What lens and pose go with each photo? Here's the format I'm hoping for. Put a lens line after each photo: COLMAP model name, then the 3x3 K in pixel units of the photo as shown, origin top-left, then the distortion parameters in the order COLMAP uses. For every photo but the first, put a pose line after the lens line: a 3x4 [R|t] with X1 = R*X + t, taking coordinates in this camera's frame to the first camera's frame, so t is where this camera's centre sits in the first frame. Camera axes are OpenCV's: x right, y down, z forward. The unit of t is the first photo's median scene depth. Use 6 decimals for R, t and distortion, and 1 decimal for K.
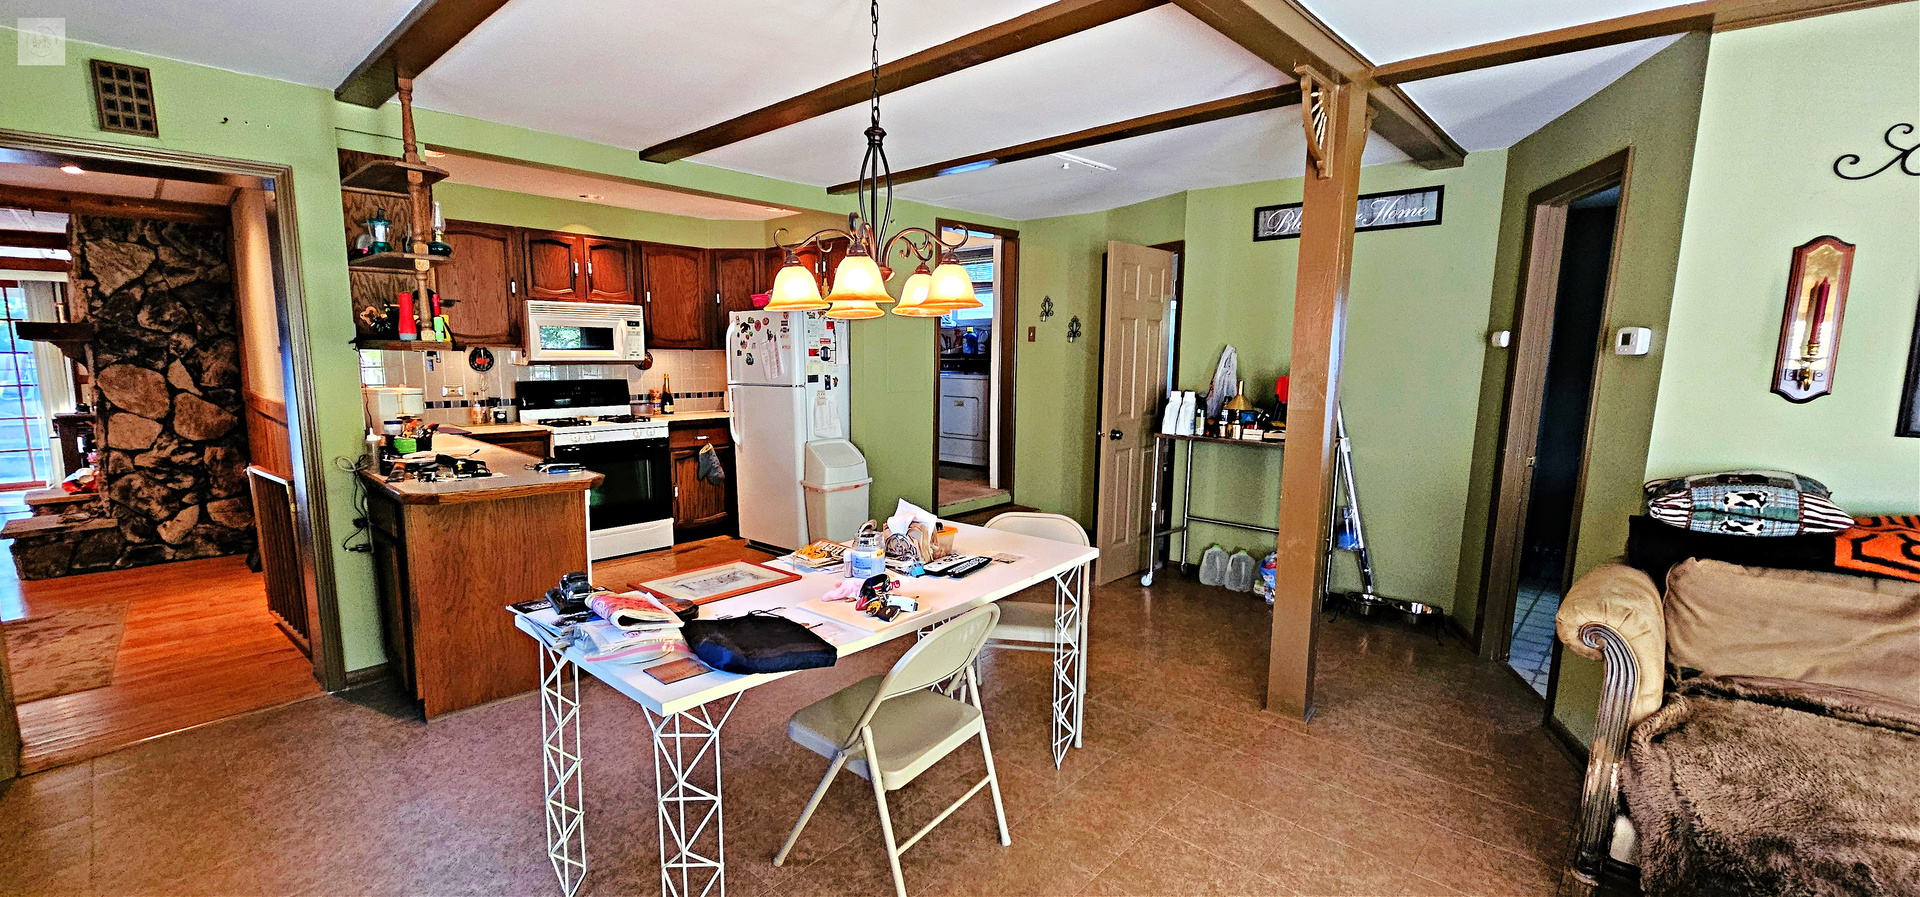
lens RADIAL K [[779.6, 0, 961.7], [0, 779.6, 458.9], [0, 0, 1]] dist [-0.001150, -0.000335]
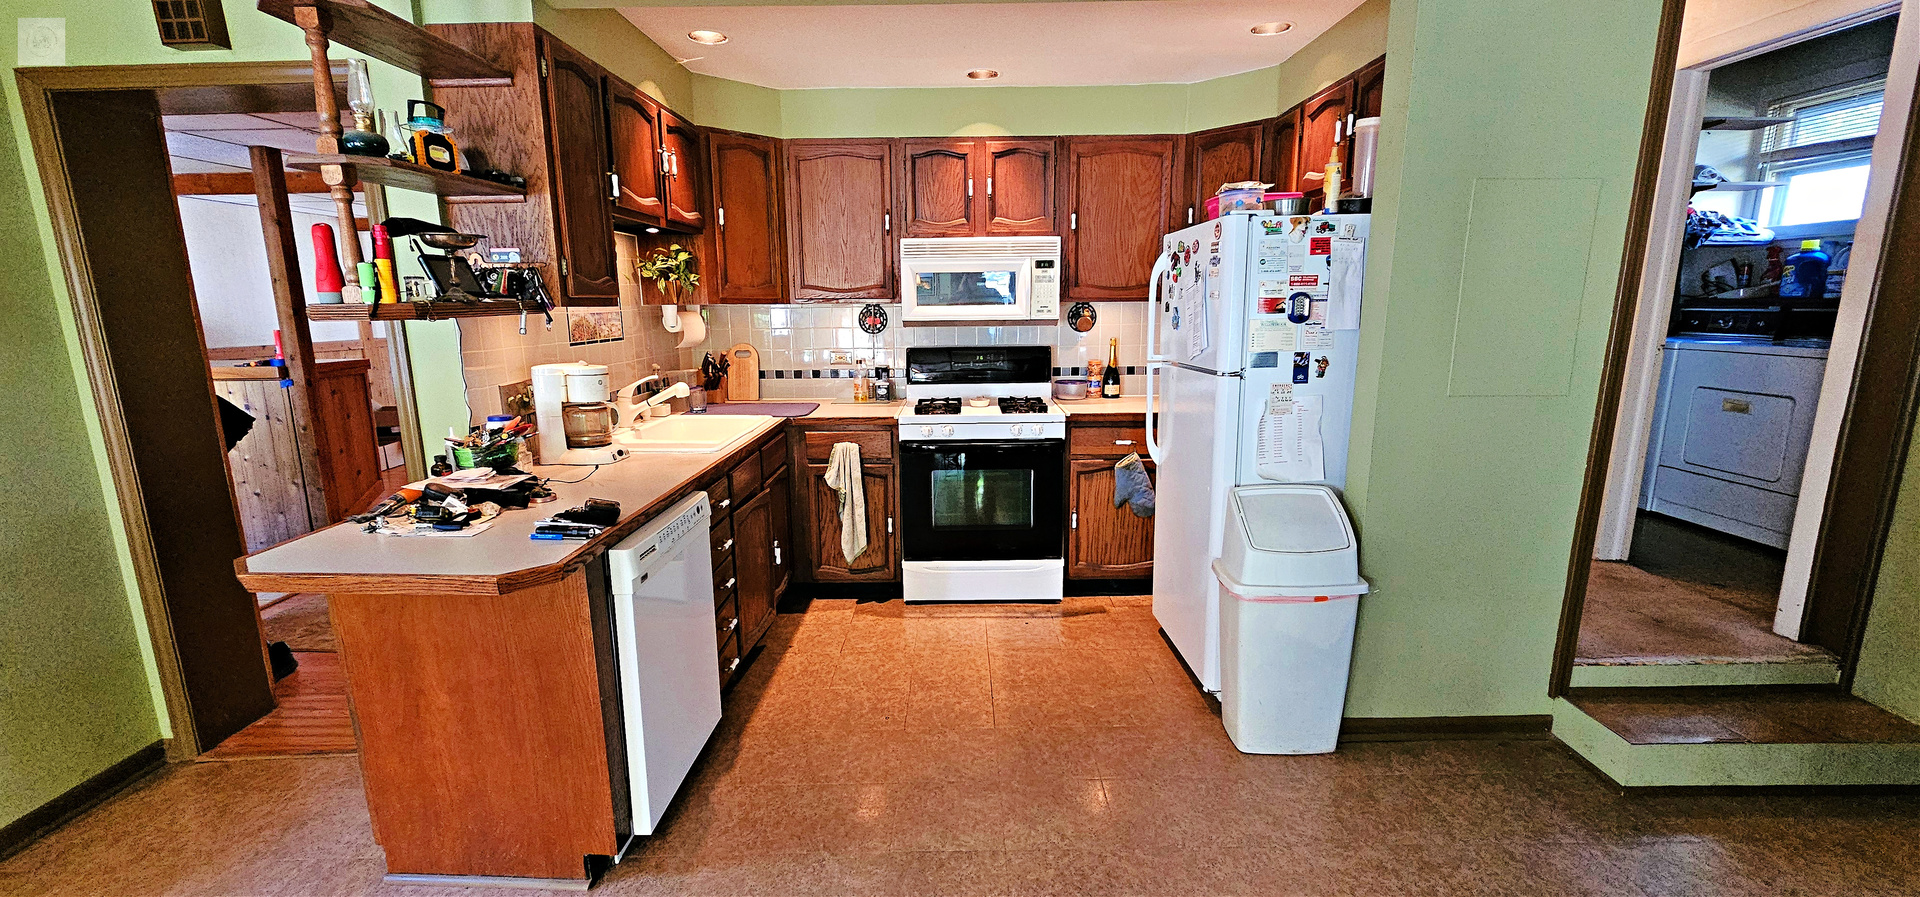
lens RADIAL K [[779.6, 0, 961.9], [0, 779.6, 462.5], [0, 0, 1]] dist [-0.001150, -0.000335]
pose [[0.668406, 0.135748, -0.731304, 0.046235], [-0.083876, 0.990690, 0.107234, -0.070992], [0.739052, -0.010337, 0.673569, 0.497668]]
